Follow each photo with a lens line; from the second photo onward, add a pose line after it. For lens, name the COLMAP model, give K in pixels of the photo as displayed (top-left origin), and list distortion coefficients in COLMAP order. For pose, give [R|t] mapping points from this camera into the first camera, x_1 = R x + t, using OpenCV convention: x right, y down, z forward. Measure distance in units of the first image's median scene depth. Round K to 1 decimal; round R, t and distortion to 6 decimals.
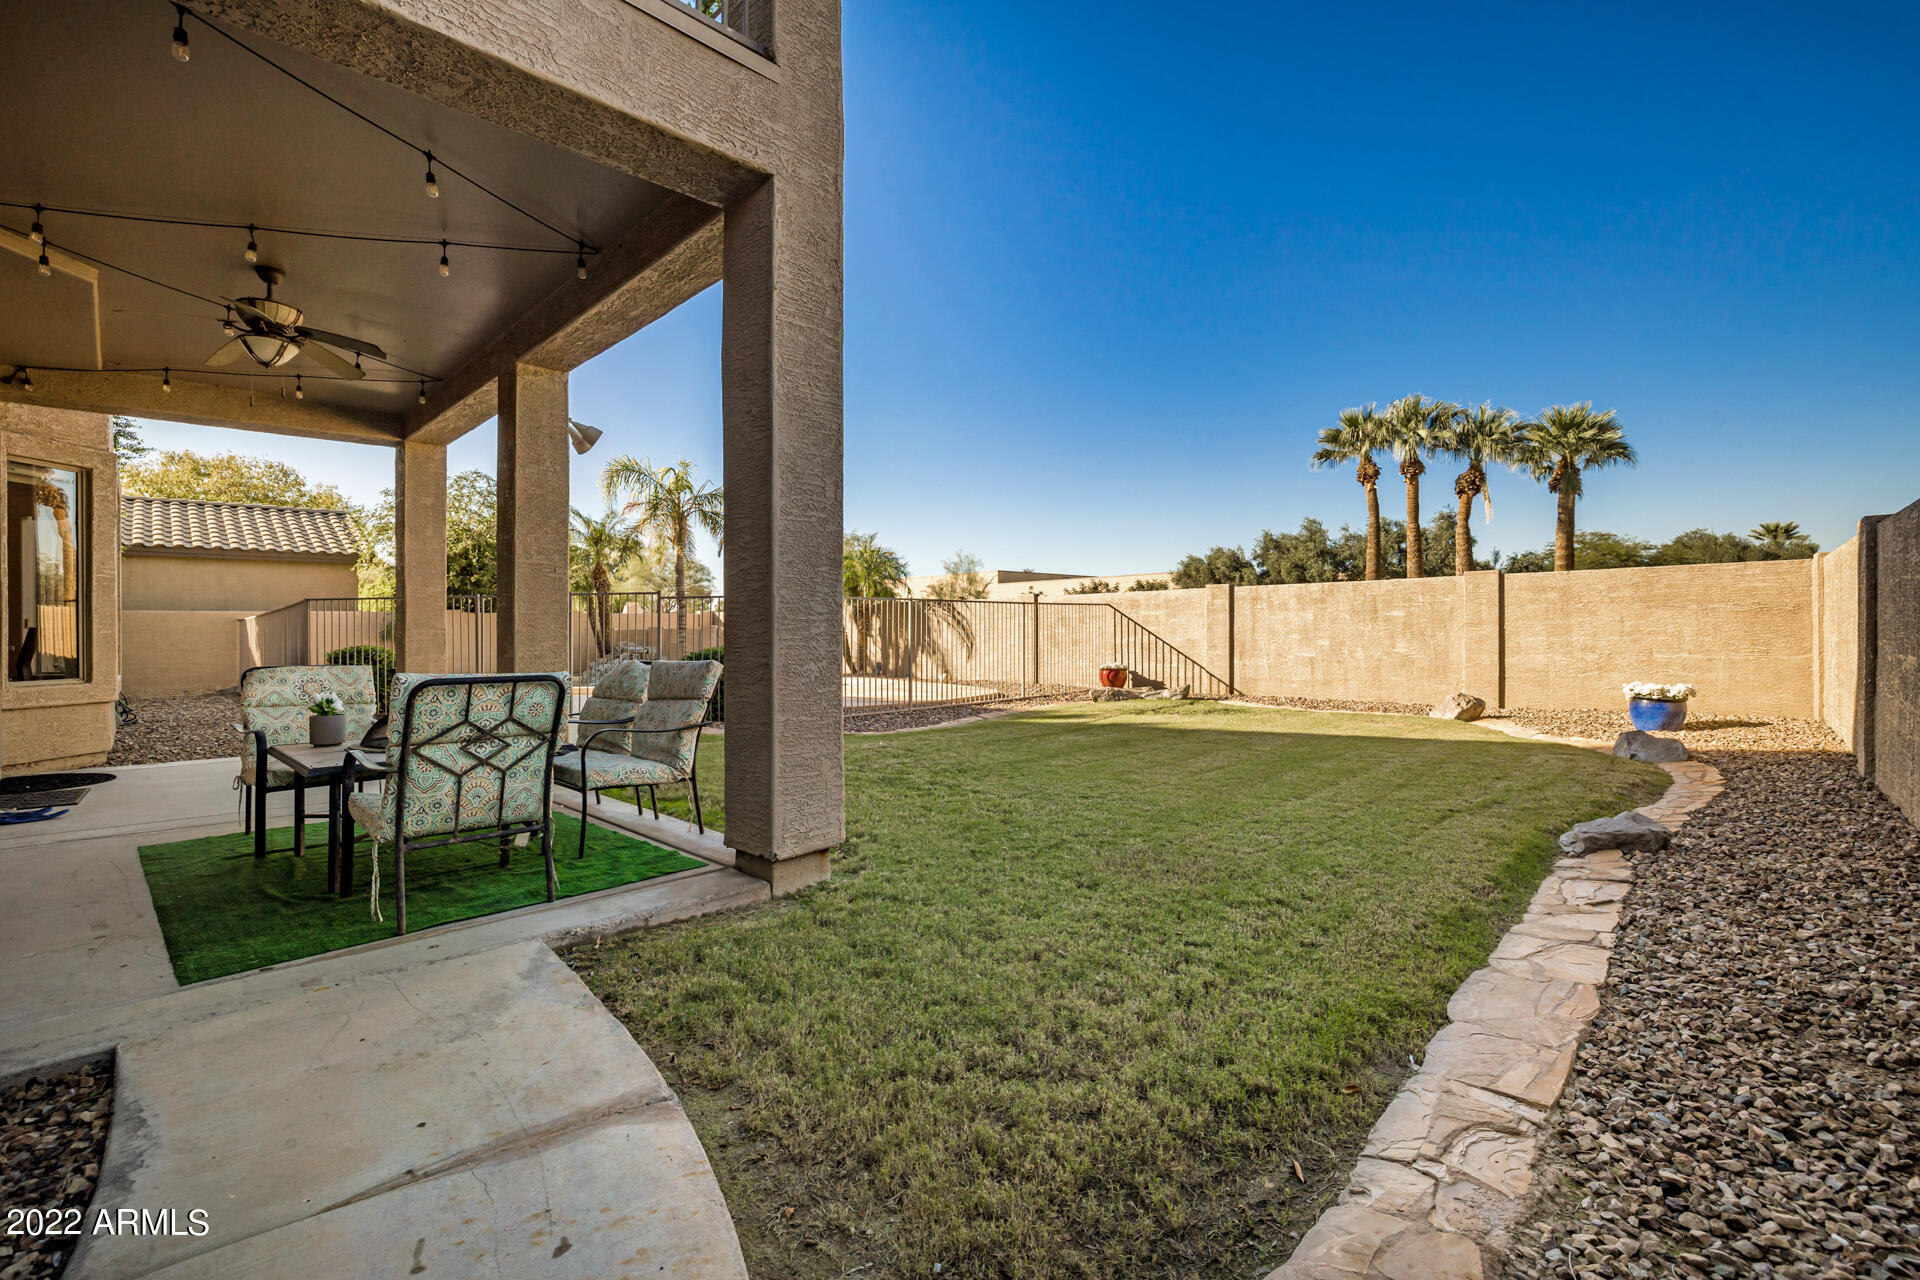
lens RADIAL K [[850.4, 0, 940.9], [0, 850.4, 633.9], [0, 0, 1]] dist [-0.011793, 0.001750]
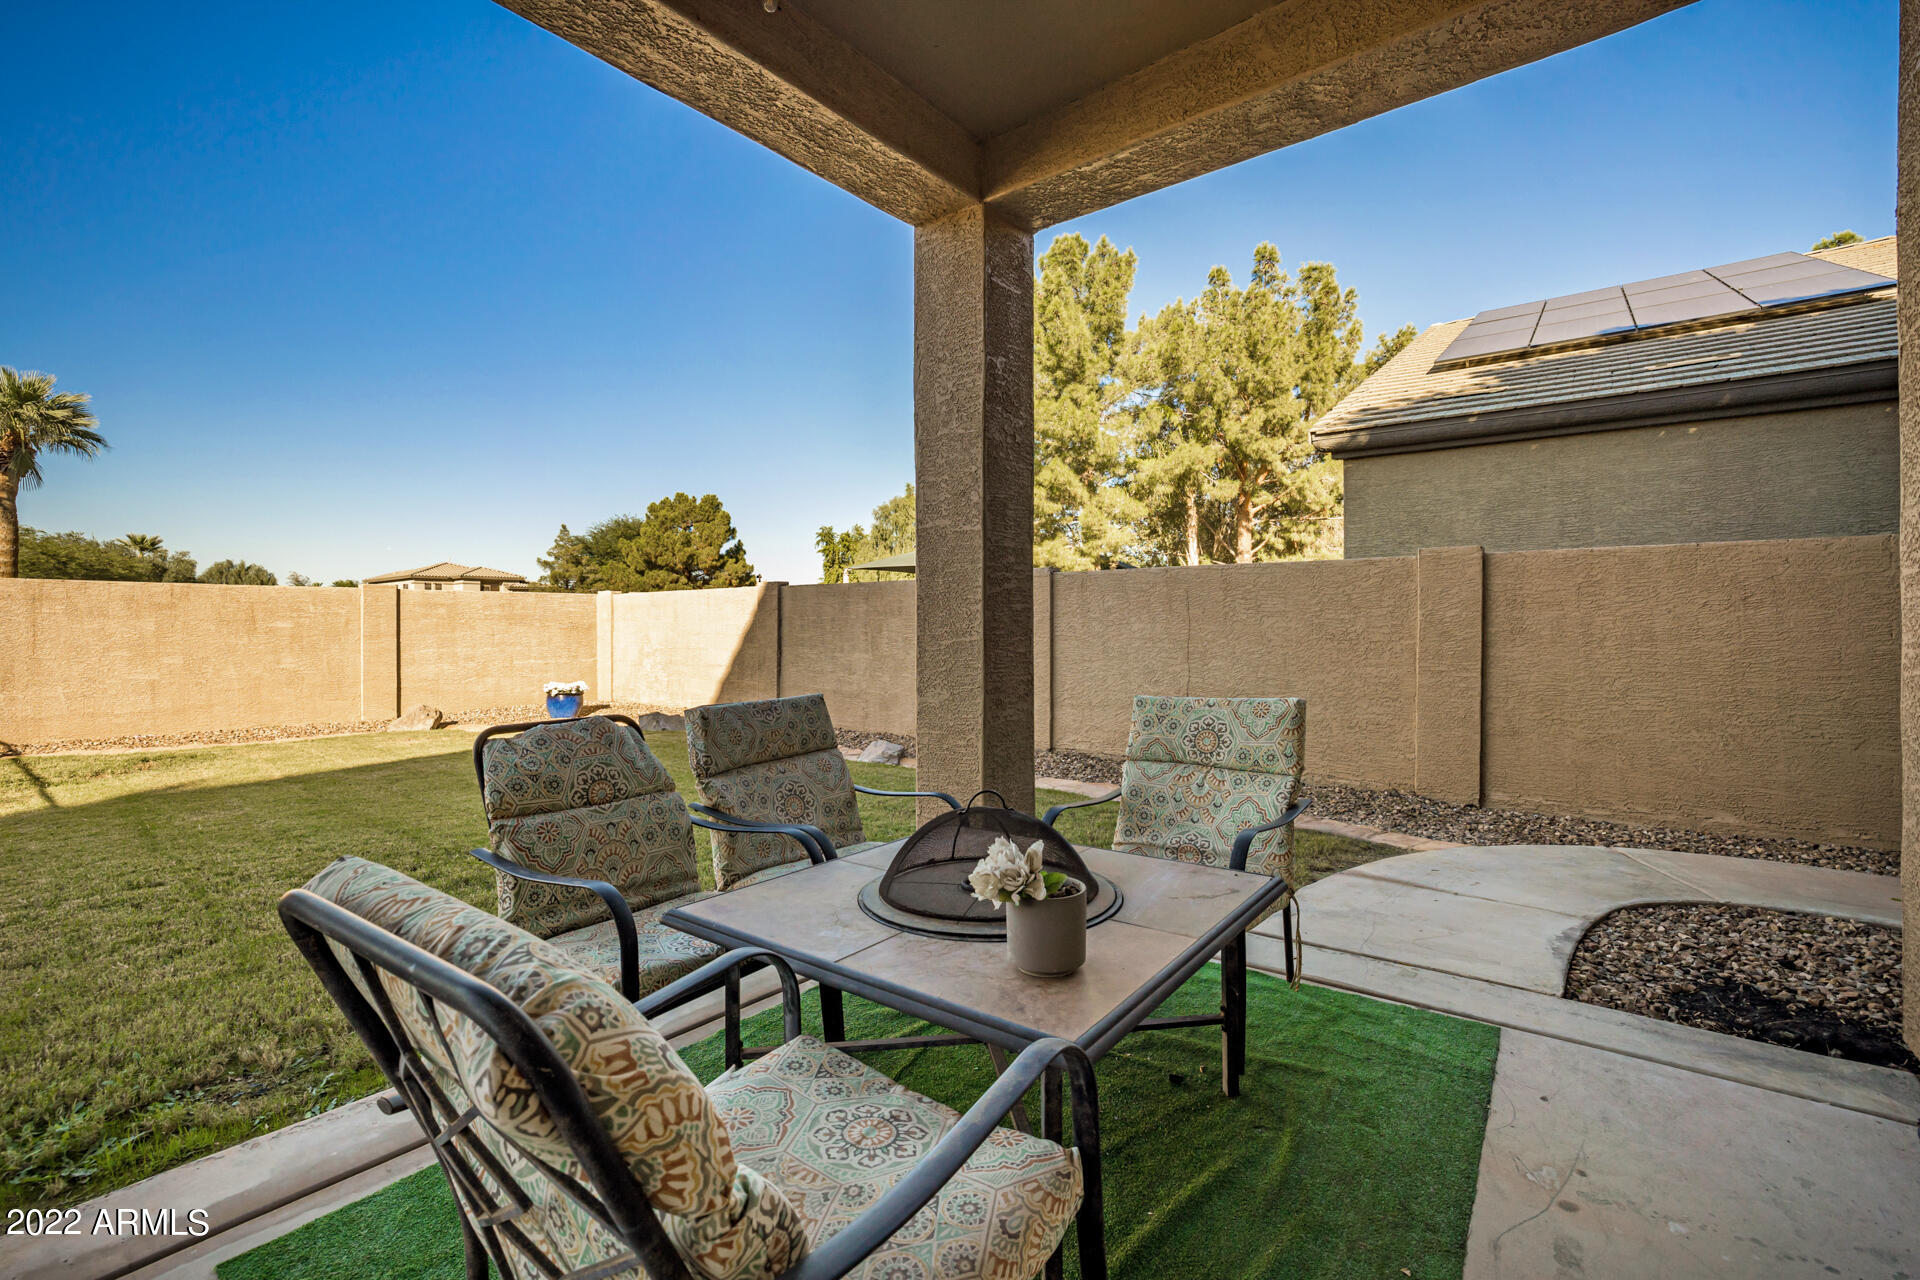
lens RADIAL K [[850.4, 0, 960.4], [0, 850.4, 632.4], [0, 0, 1]] dist [-0.011793, 0.001750]
pose [[-0.147688, 0.004171, 0.989025, -0.436393], [0.006840, 0.999971, -0.003196, -0.008340], [-0.989010, 0.006293, -0.147712, 0.432042]]
